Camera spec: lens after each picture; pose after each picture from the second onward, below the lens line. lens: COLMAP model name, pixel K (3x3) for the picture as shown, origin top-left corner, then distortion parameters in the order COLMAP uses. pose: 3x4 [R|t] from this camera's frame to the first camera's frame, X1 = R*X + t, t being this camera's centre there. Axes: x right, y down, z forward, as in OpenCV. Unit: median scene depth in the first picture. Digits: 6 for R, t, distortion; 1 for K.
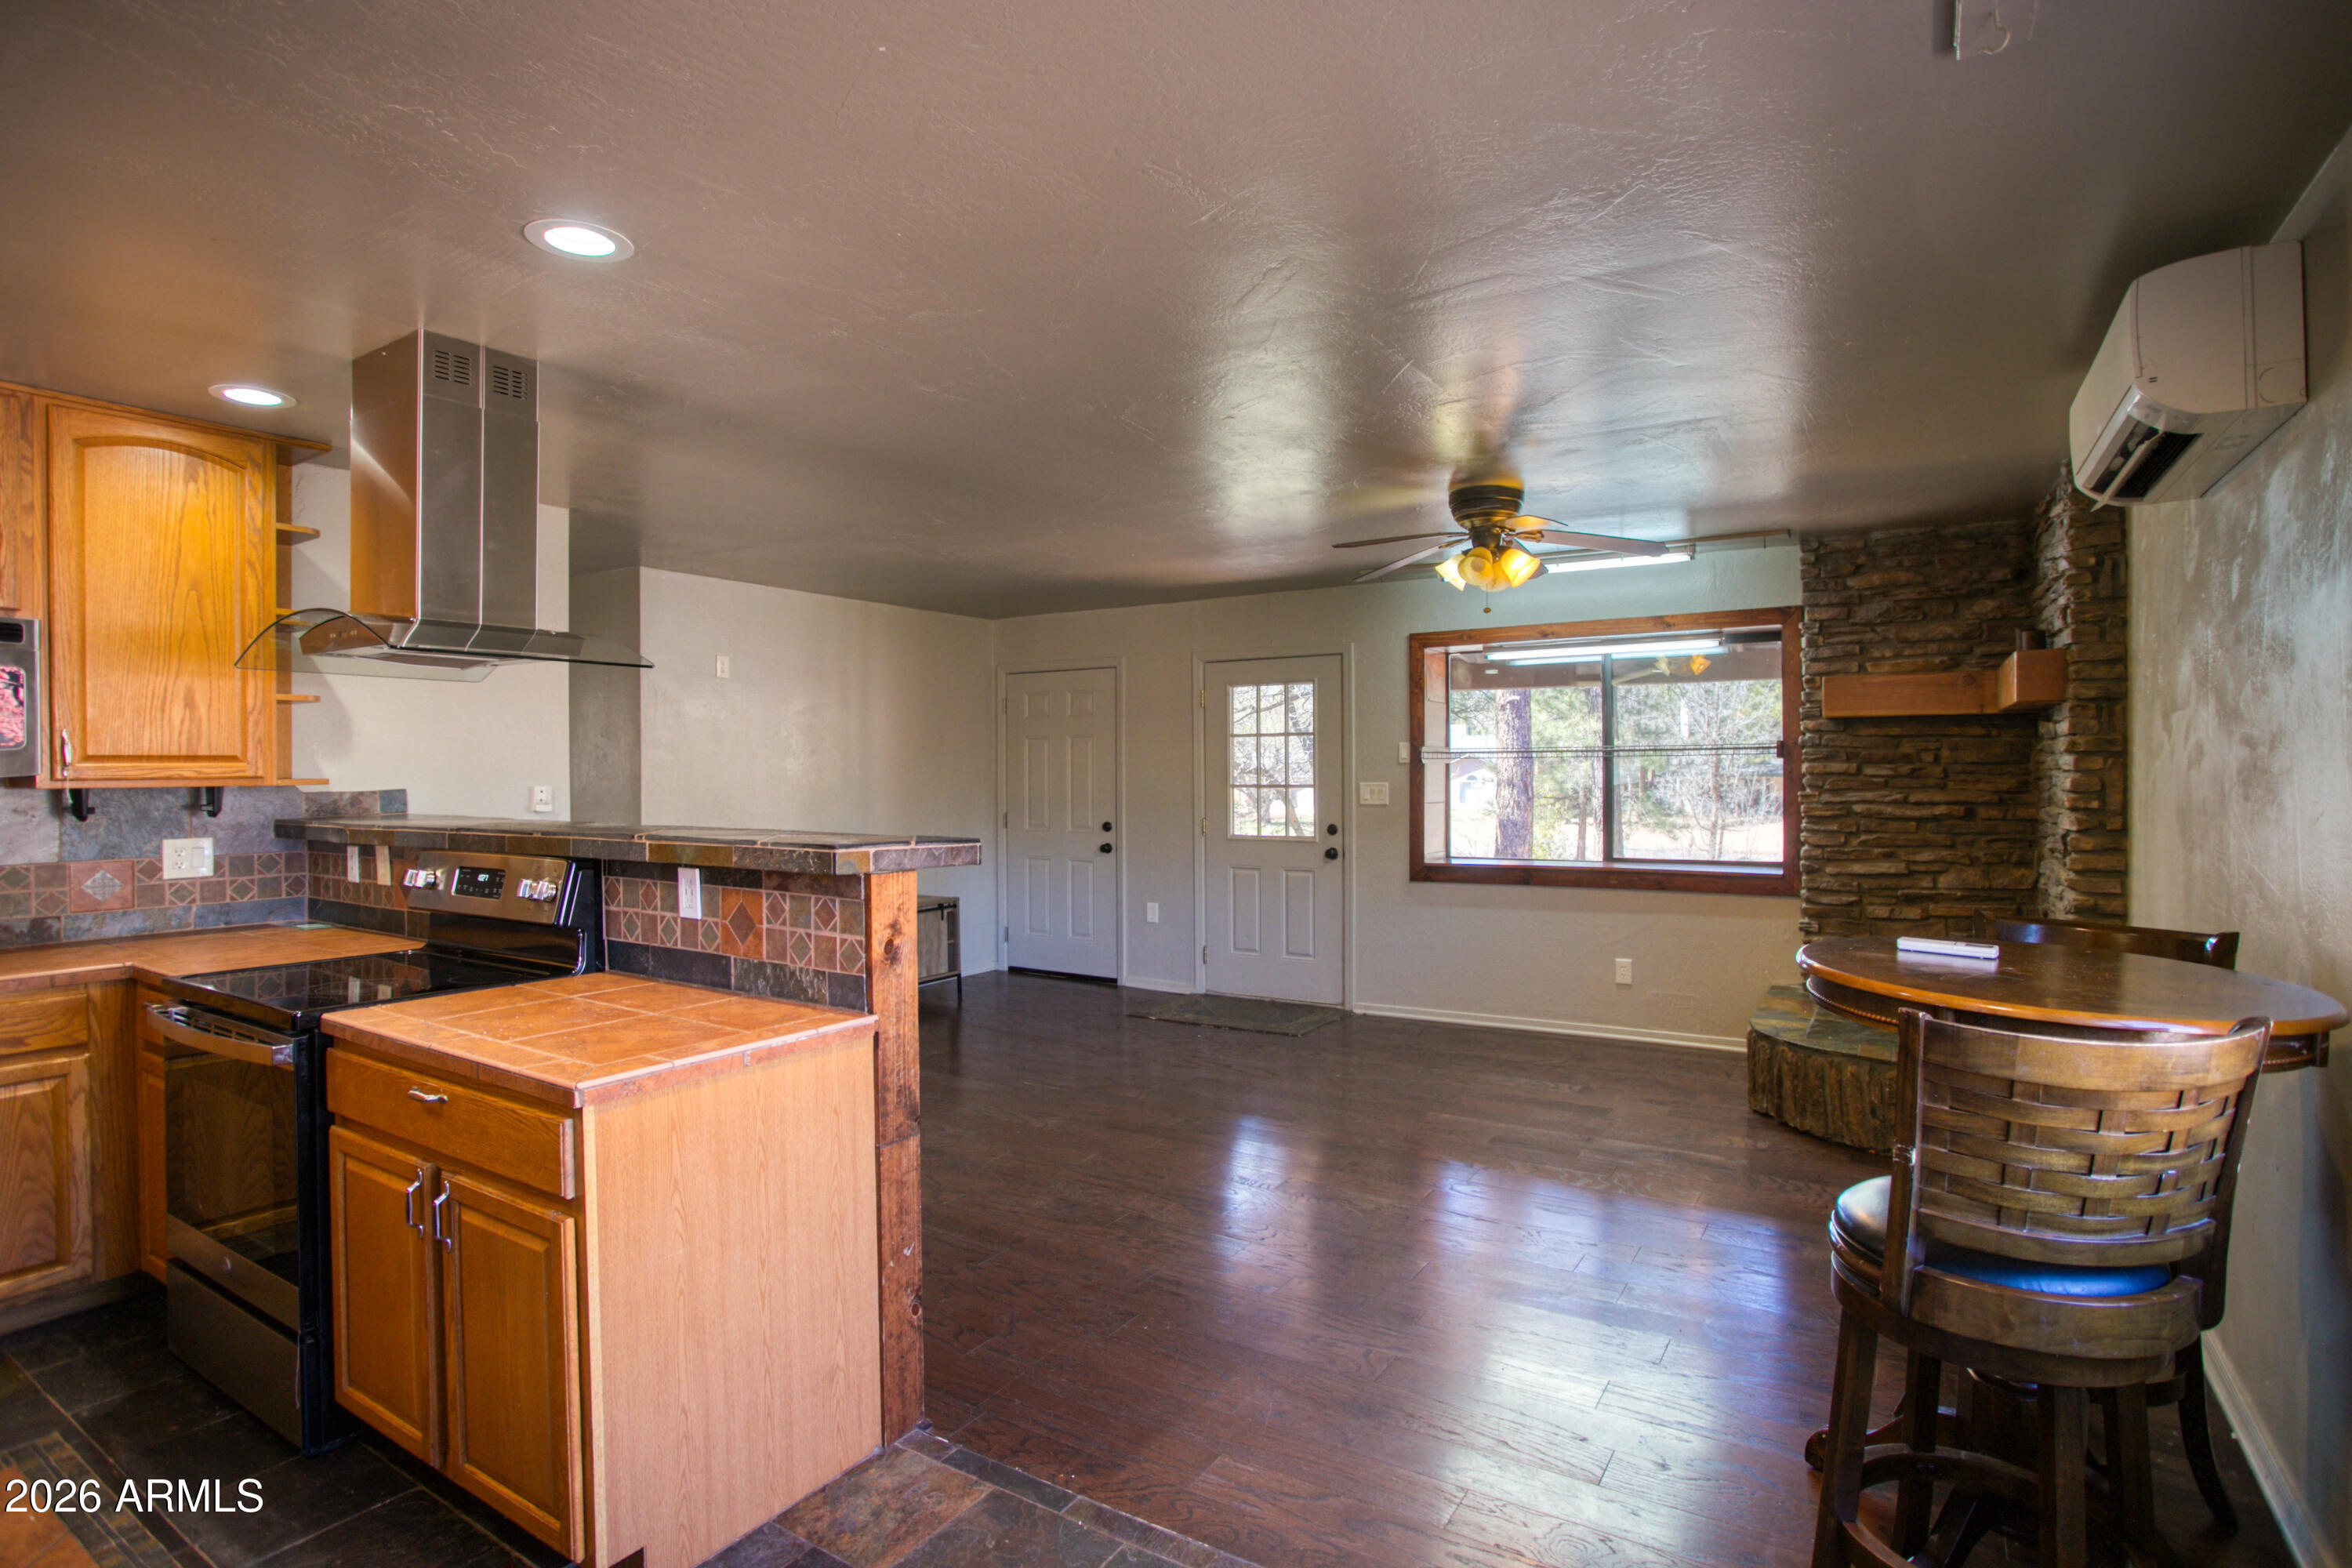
lens RADIAL K [[1164.3, 0, 1167.5], [0, 1164.3, 774.2], [0, 0, 1]] dist [-0.006521, 0.001114]
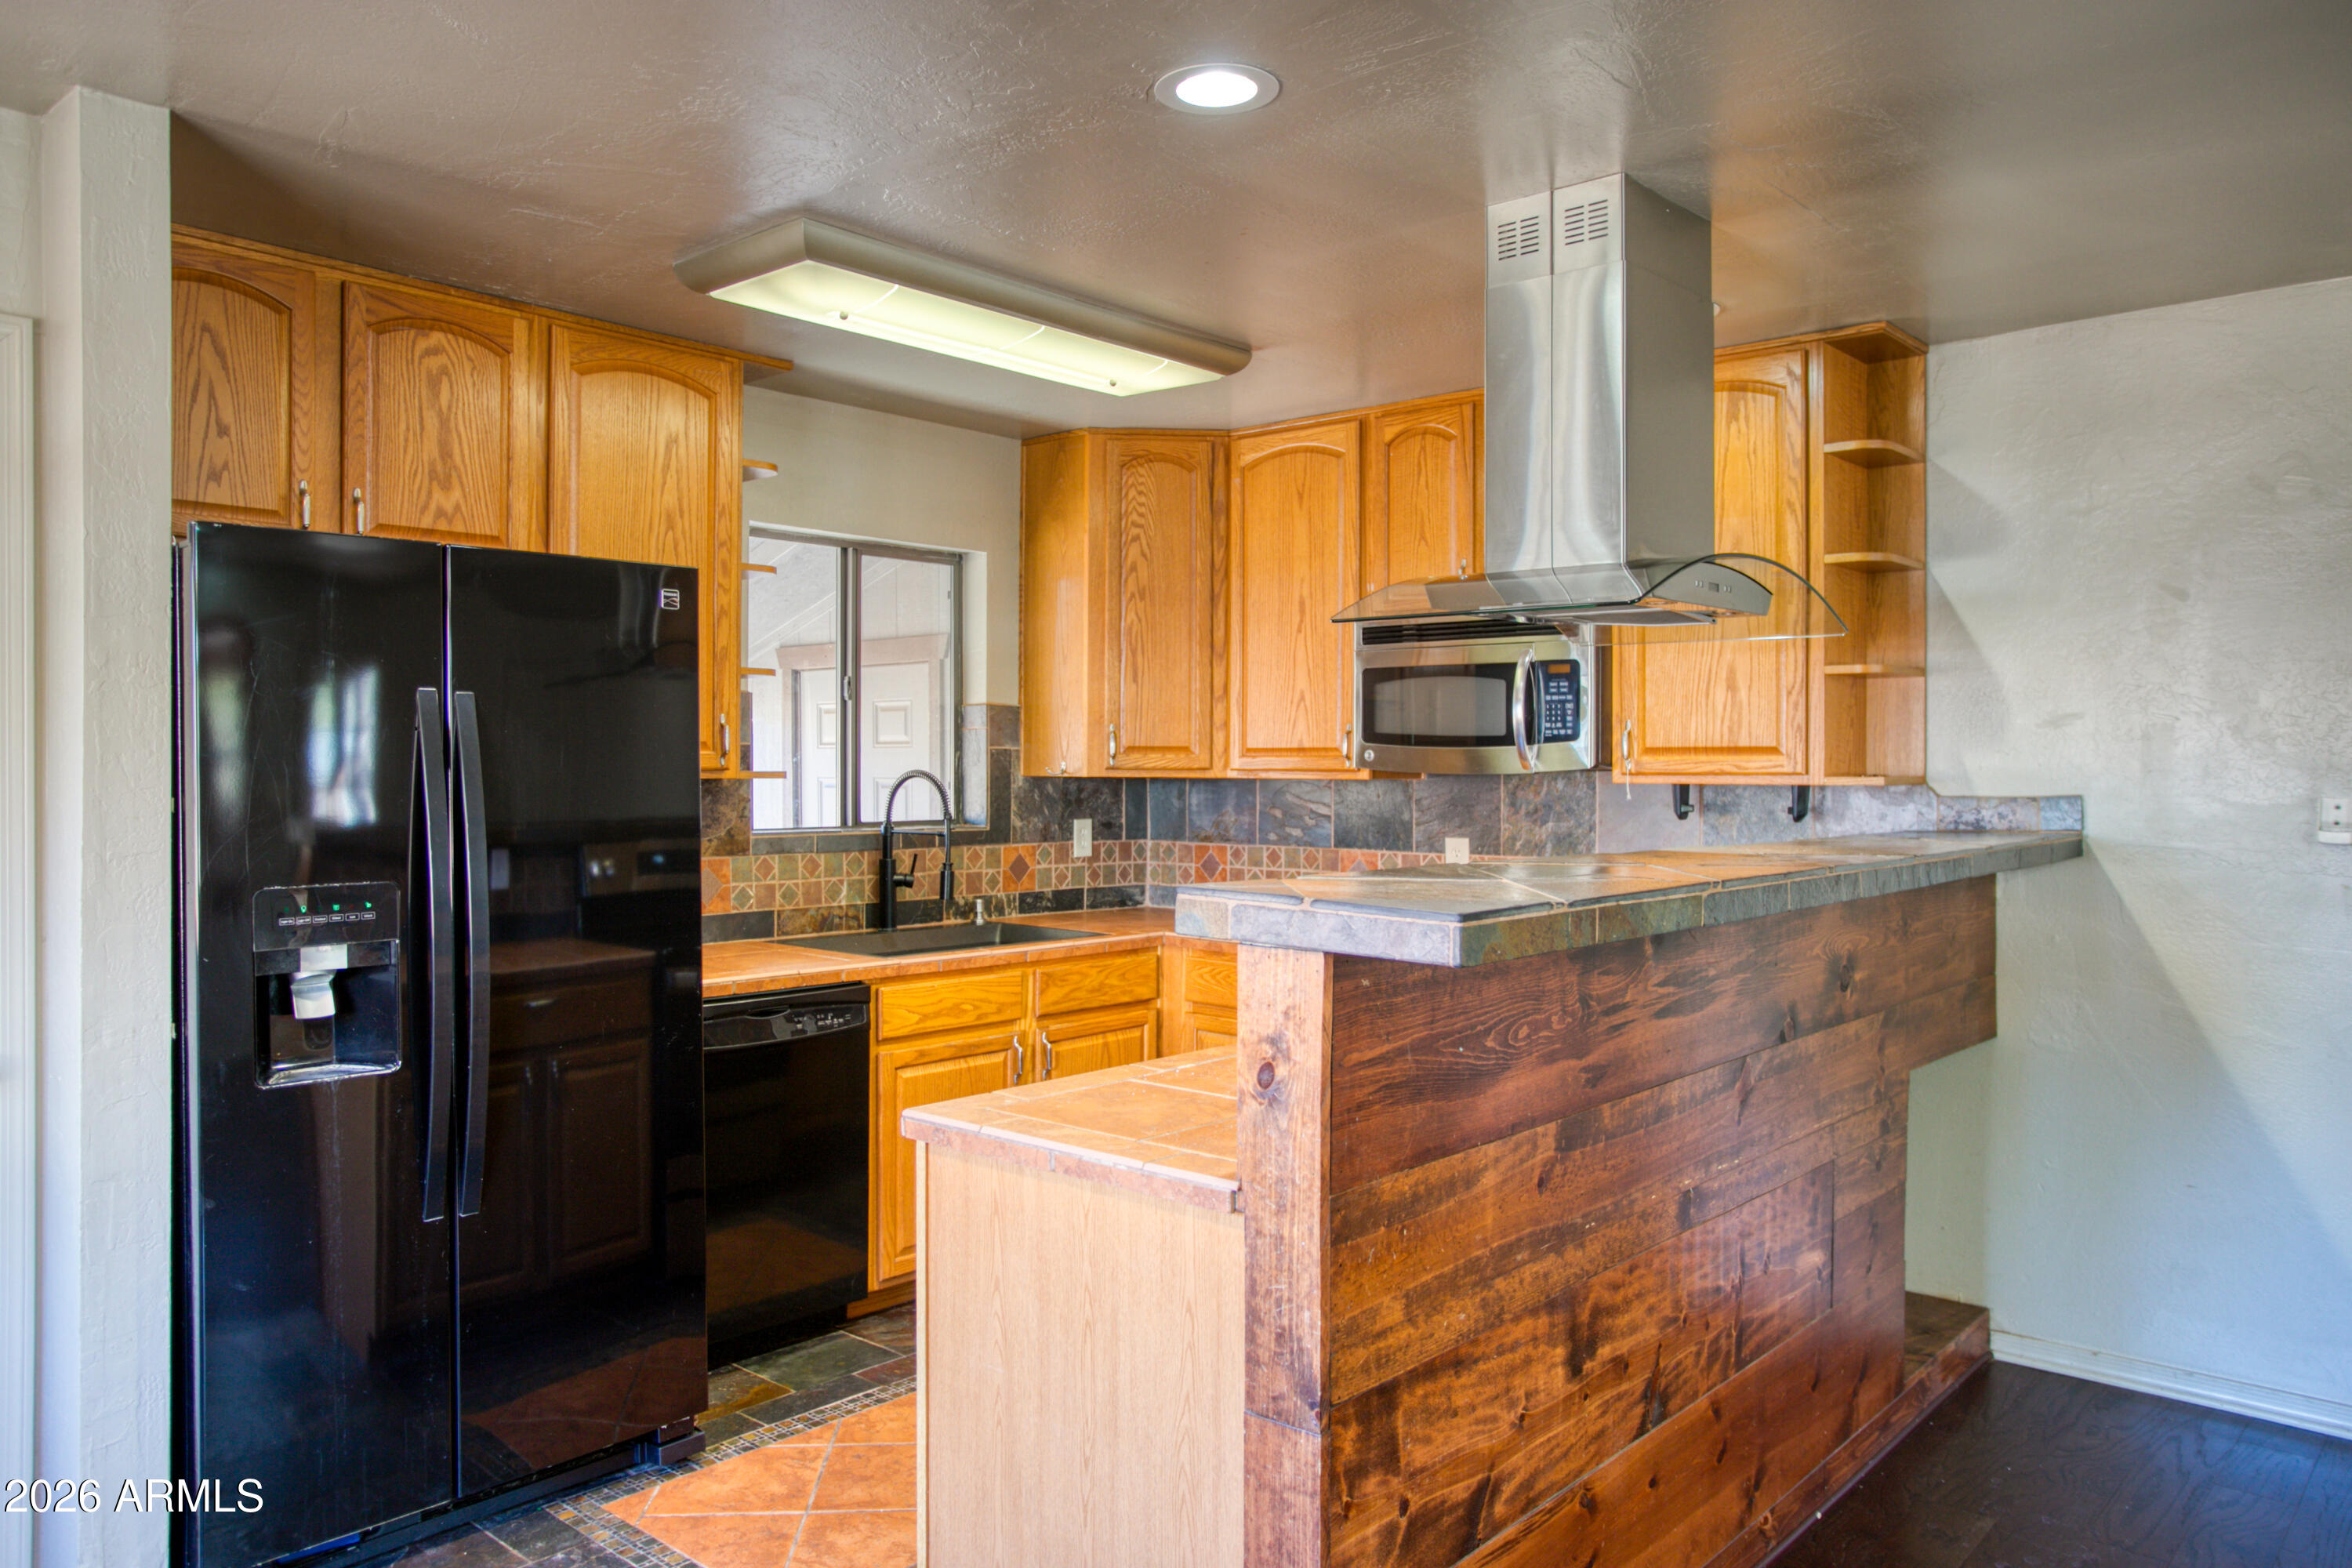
lens RADIAL K [[1673.2, 0, 1164.4], [0, 1673.2, 775.1], [0, 0, 1]] dist [-0.009663, -0.001862]
pose [[-0.130837, 0.010781, -0.991345, 0.494653], [-0.009529, 0.999881, 0.012131, -0.007819], [0.991358, 0.011034, -0.130718, 0.894703]]
